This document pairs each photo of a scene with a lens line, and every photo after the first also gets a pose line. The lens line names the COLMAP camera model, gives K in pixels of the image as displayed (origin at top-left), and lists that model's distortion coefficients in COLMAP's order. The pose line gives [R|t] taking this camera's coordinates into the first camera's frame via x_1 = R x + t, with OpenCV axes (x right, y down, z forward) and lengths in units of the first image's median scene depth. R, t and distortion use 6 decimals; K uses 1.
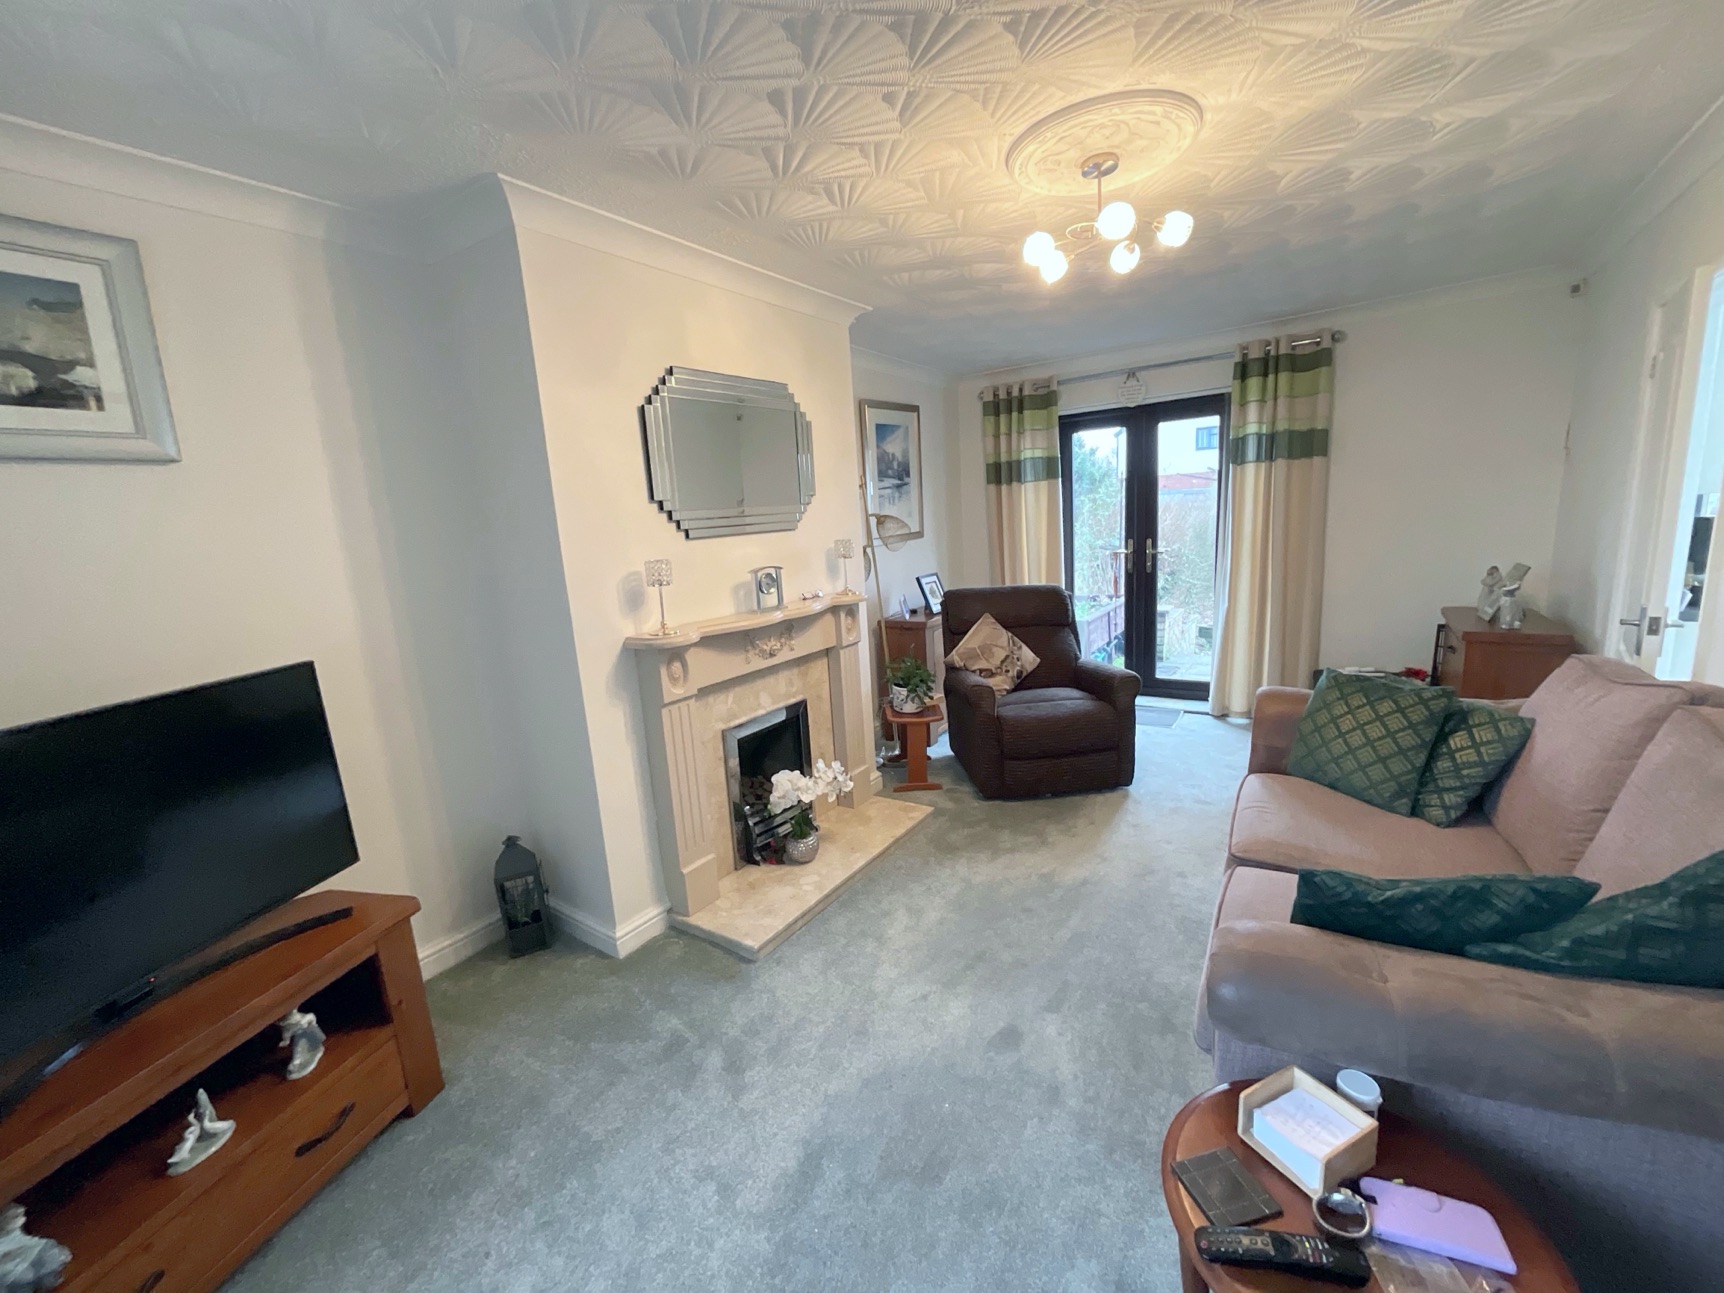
lens RADIAL K [[699.4, 0, 861.8], [0, 699.4, 645.6], [0, 0, 1]] dist [-0.003743, 0.001472]
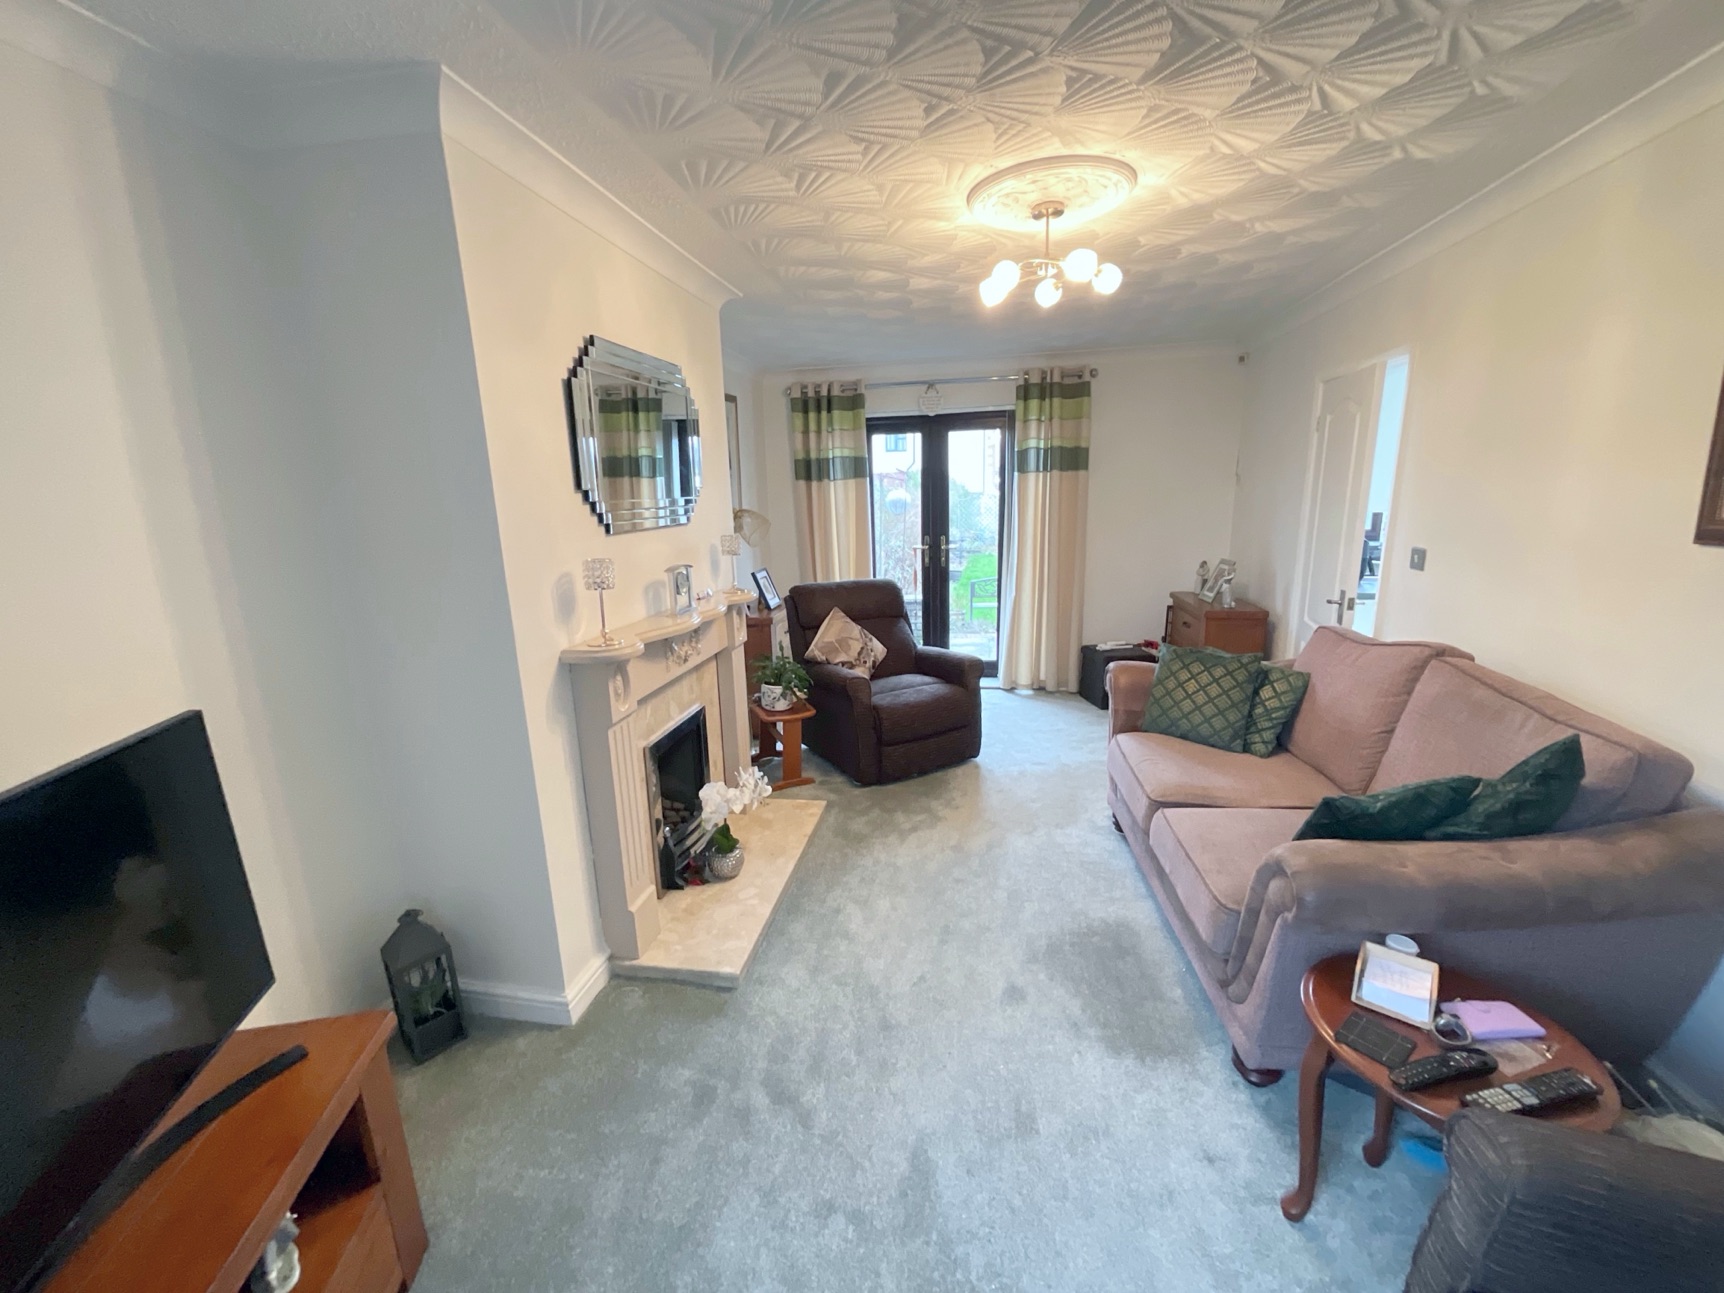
lens RADIAL K [[699.4, 0, 861.8], [0, 699.4, 645.6], [0, 0, 1]] dist [-0.003743, 0.001472]
pose [[0.911845, -0.052726, 0.407135, -0.293273], [0.047448, 0.998608, 0.023057, -0.016918], [-0.407784, -0.001707, 0.913077, 0.062544]]
